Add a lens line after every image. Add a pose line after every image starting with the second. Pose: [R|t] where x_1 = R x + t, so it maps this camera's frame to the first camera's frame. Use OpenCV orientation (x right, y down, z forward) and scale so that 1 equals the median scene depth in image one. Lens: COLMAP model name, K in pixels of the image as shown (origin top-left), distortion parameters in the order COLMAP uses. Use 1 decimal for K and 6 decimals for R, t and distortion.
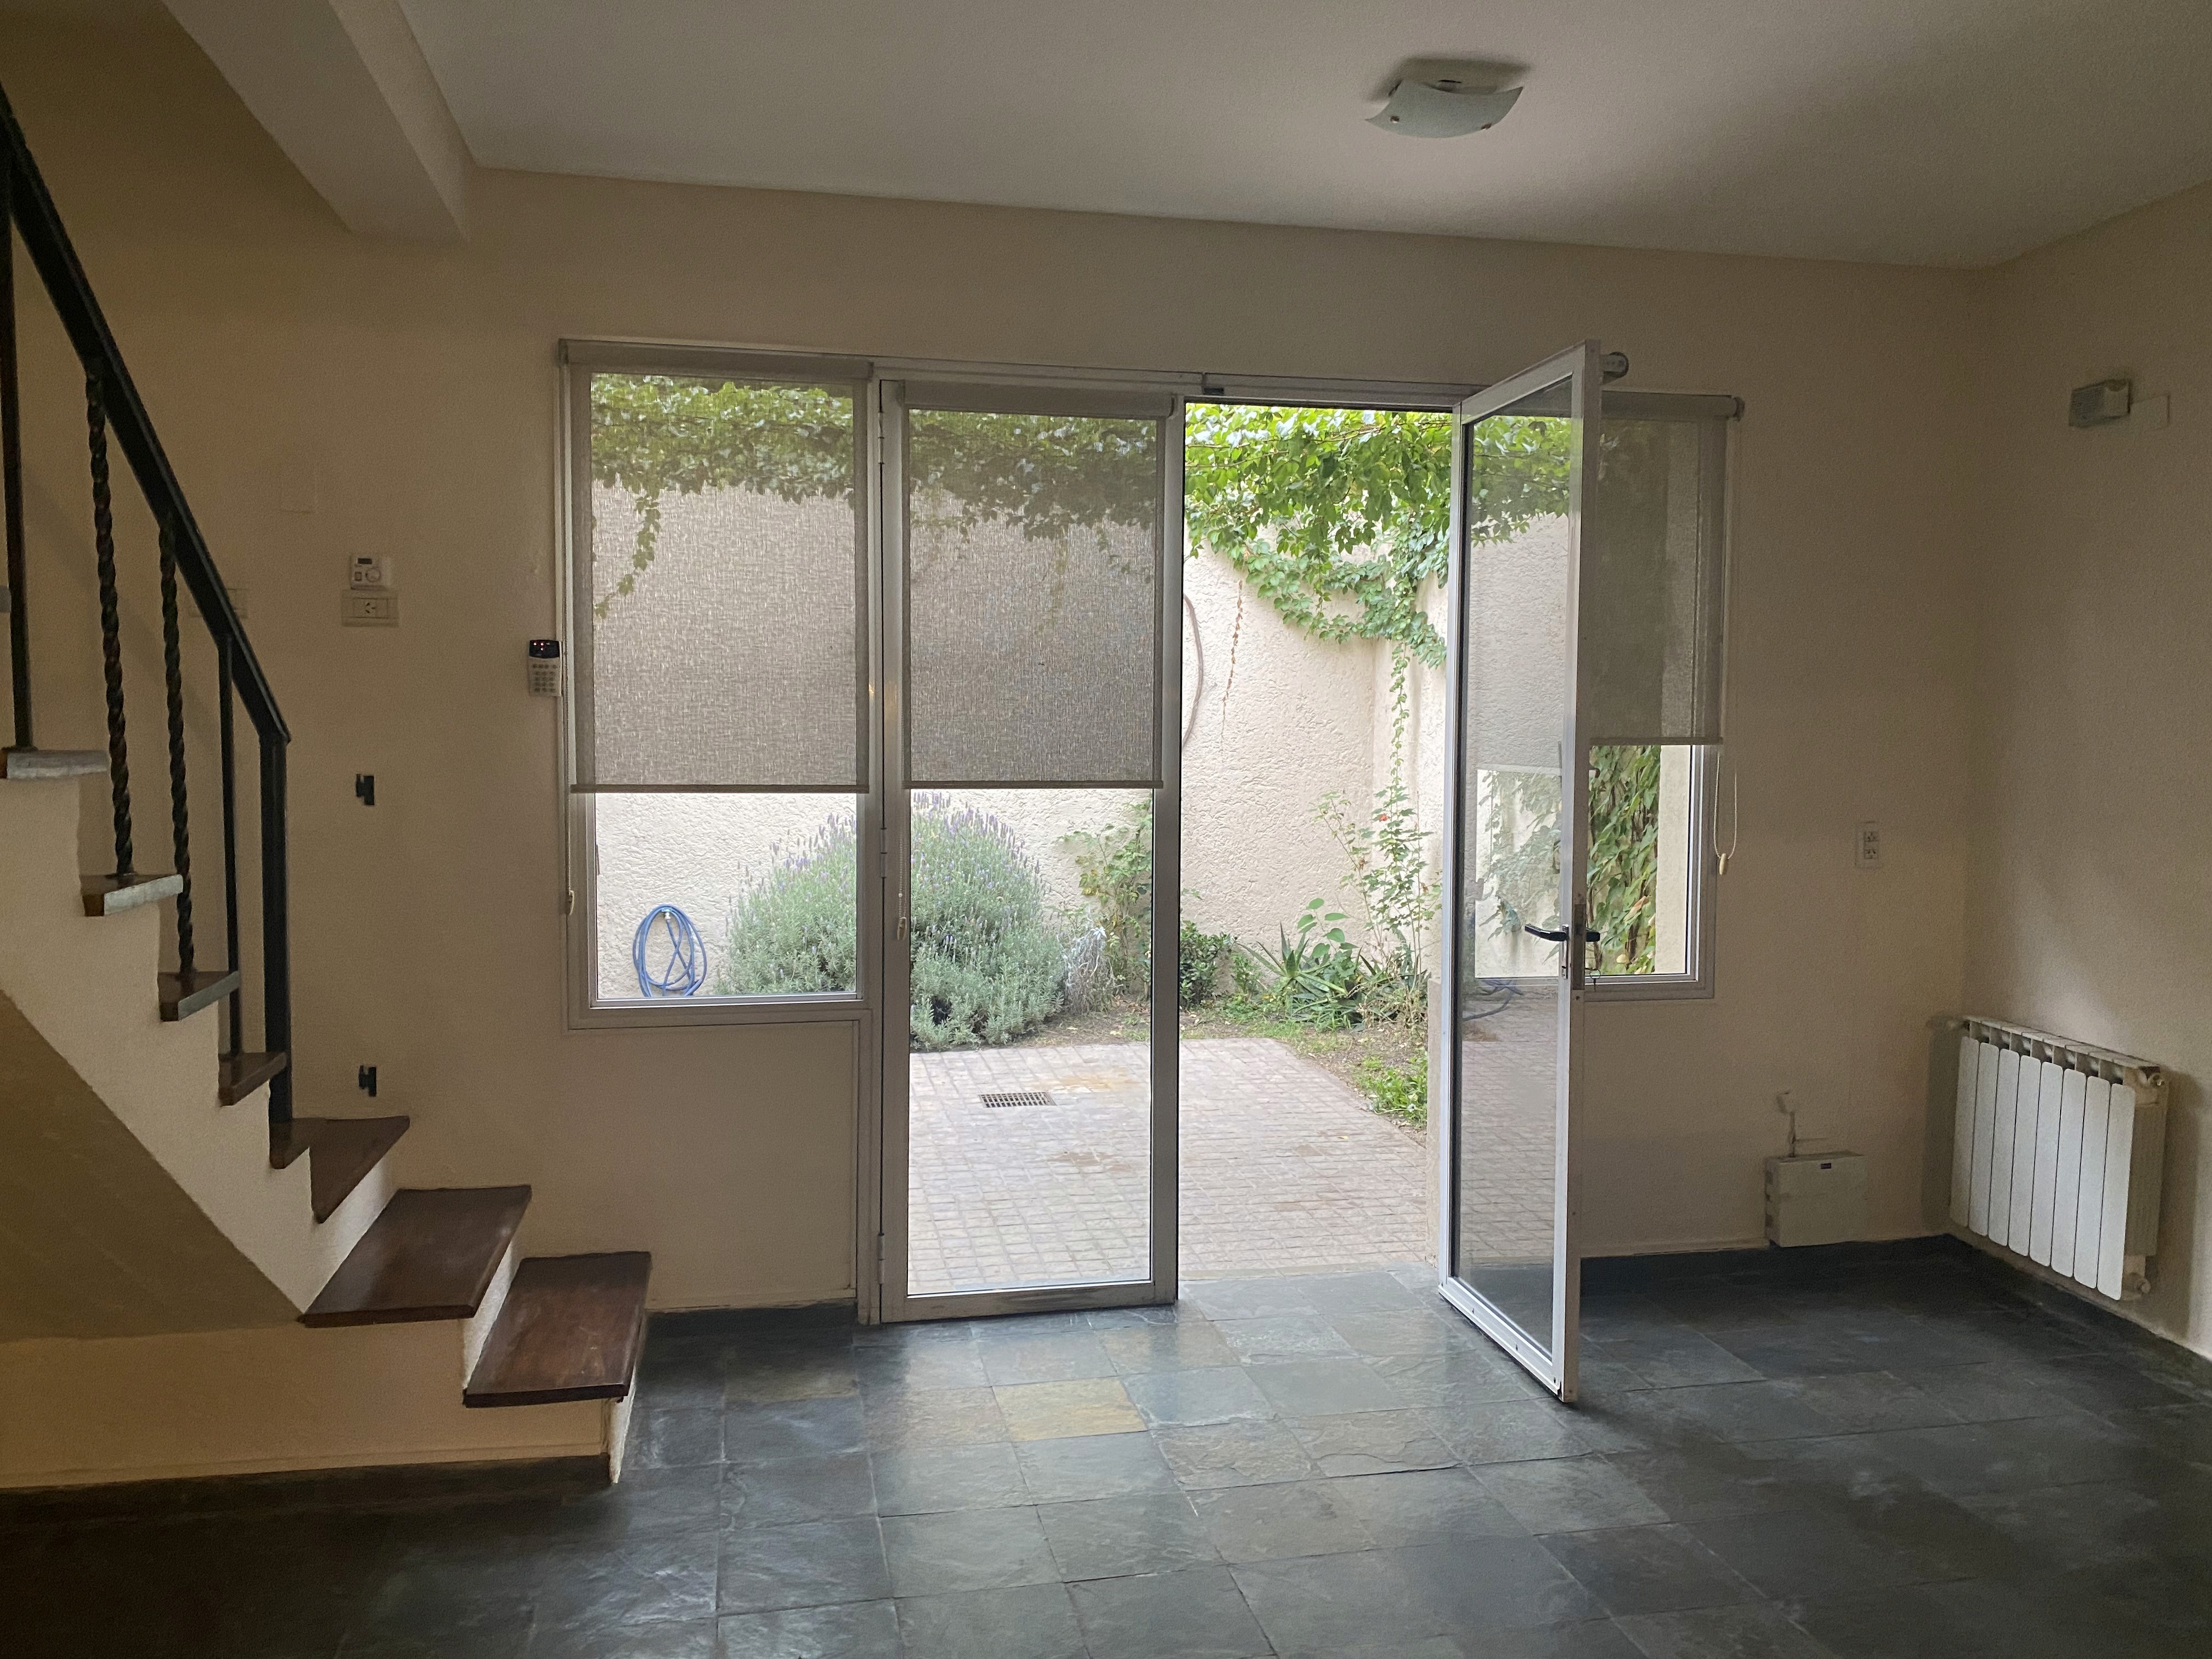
lens RADIAL K [[1678.1, 0, 1107.8], [0, 1678.1, 837.6], [0, 0, 1]] dist [0.006033, -0.004646]
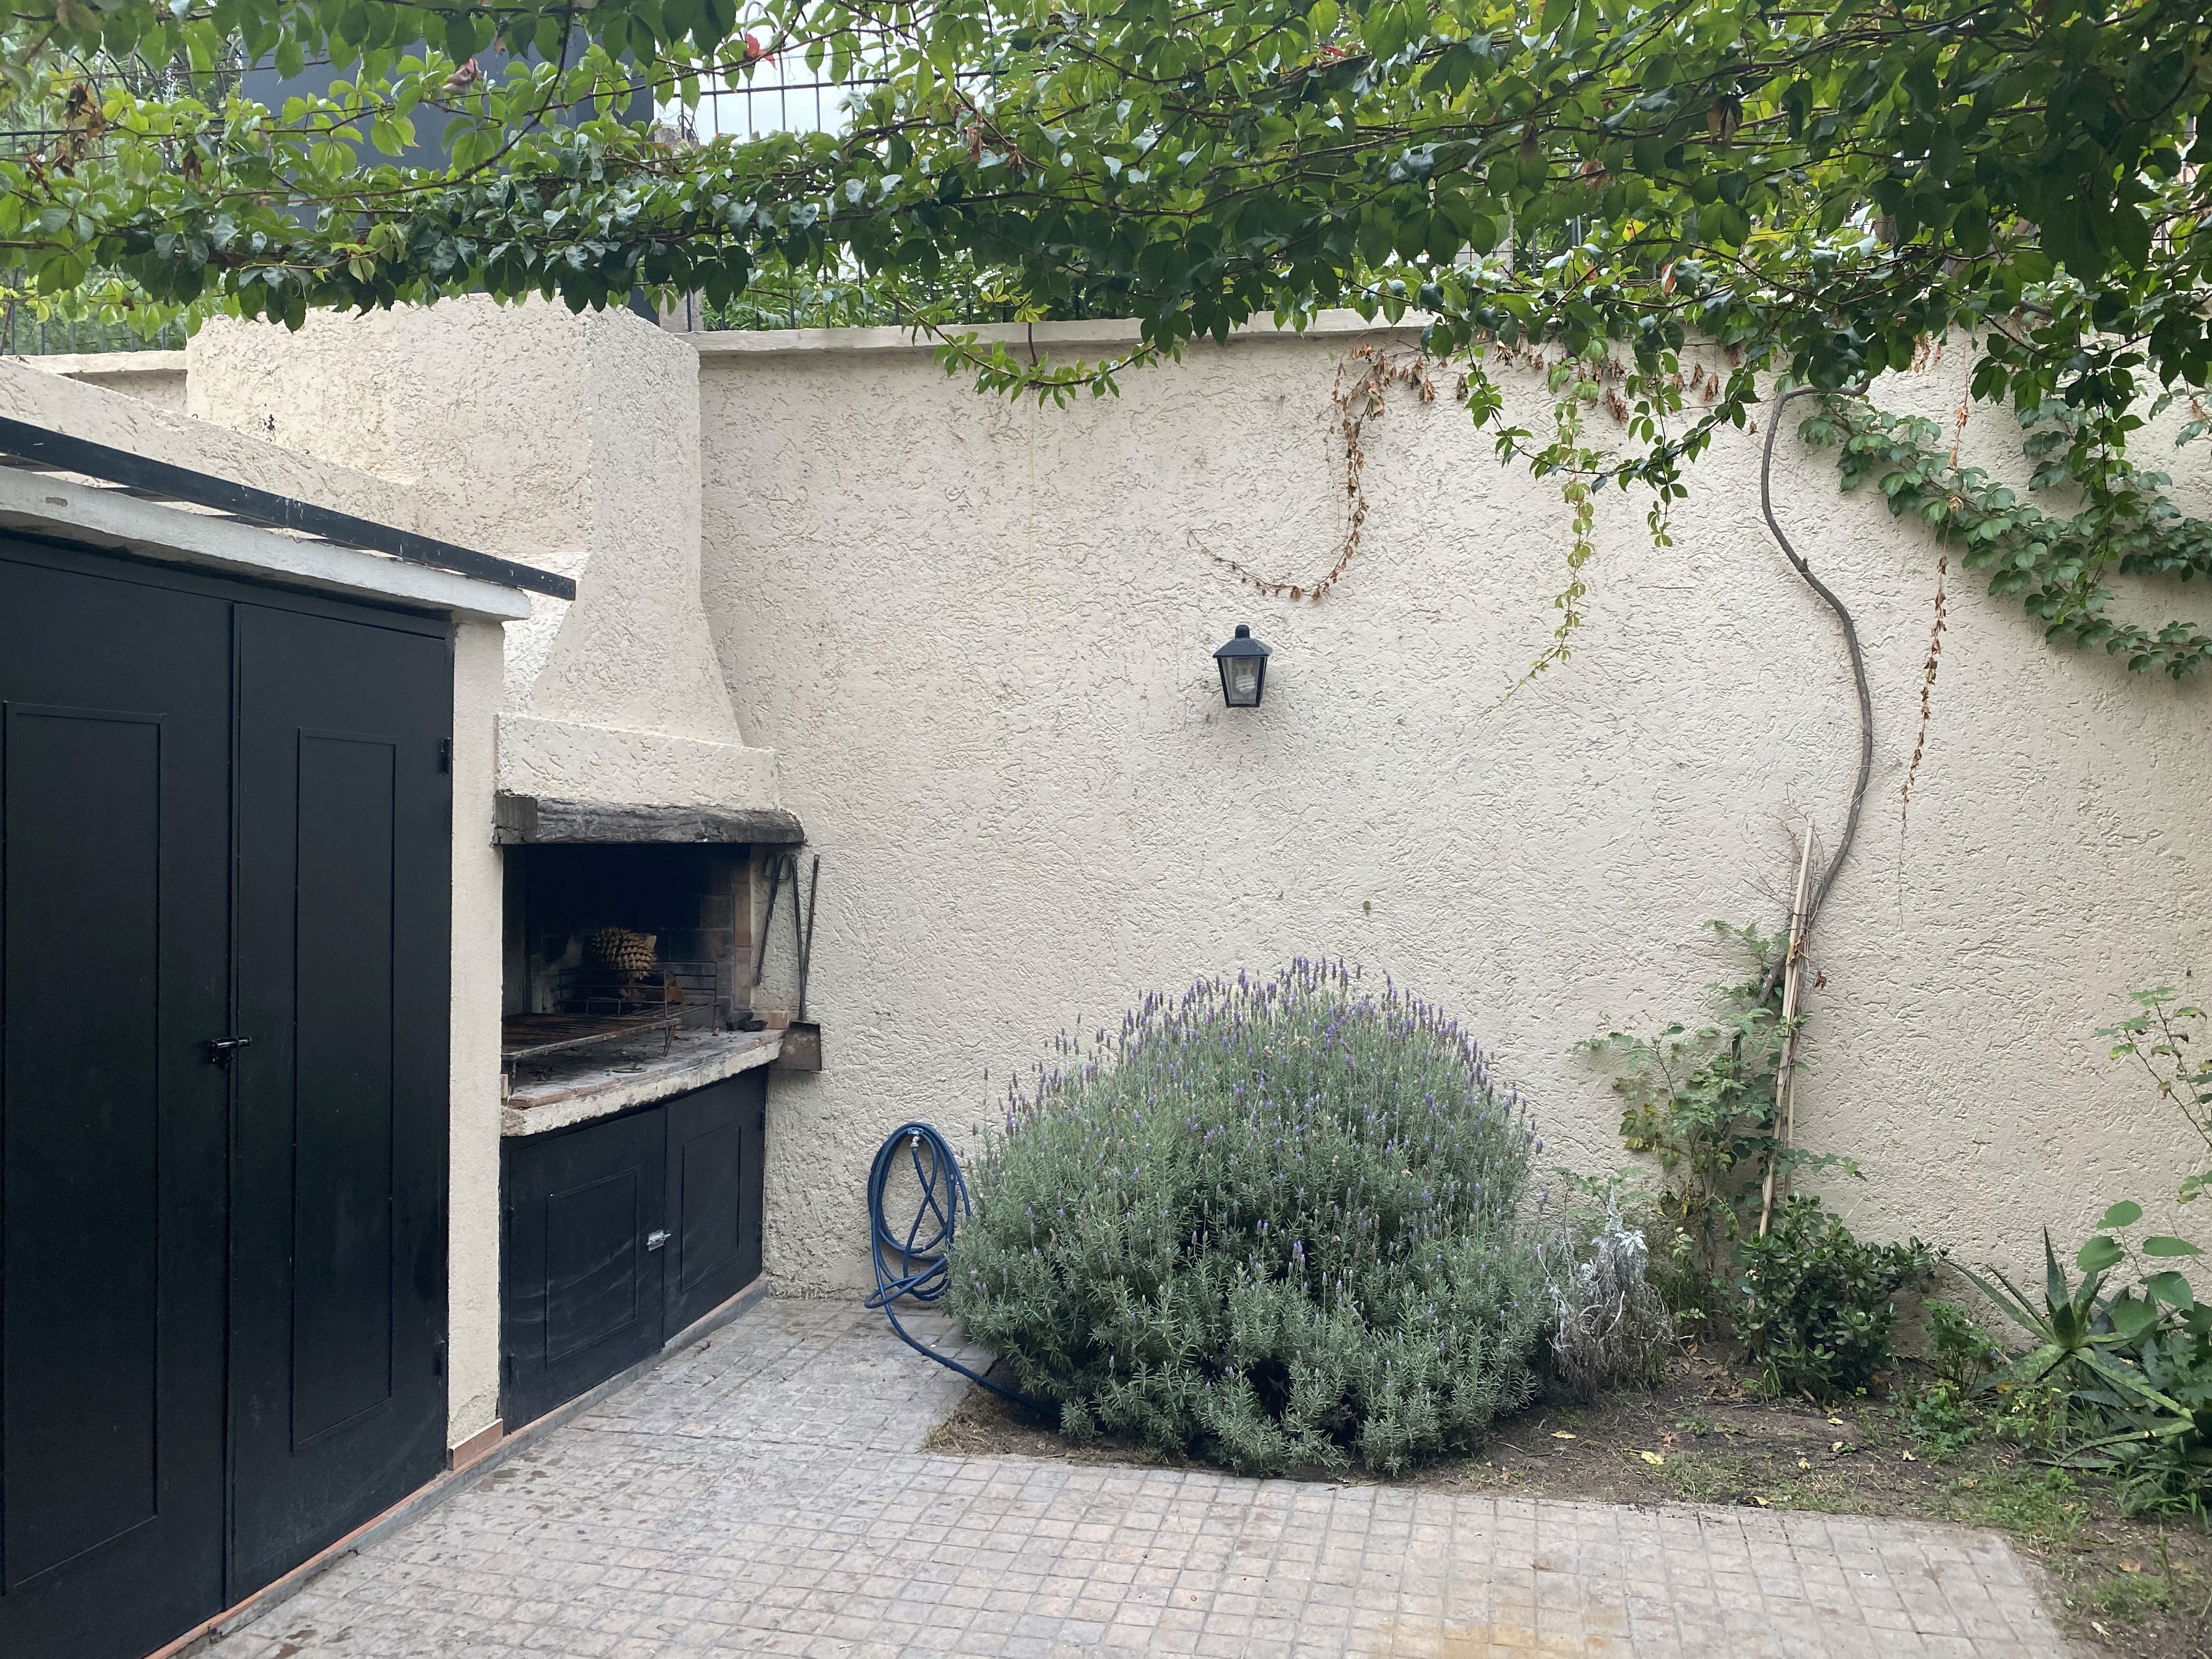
lens RADIAL K [[1678.1, 0, 1101.4], [0, 1678.1, 830.6], [0, 0, 1]] dist [0.006033, -0.004646]
pose [[0.906470, 0.002046, -0.422264, 0.062583], [-0.030611, 0.997676, -0.060879, -0.031921], [0.421158, 0.068111, 0.904426, 0.437439]]
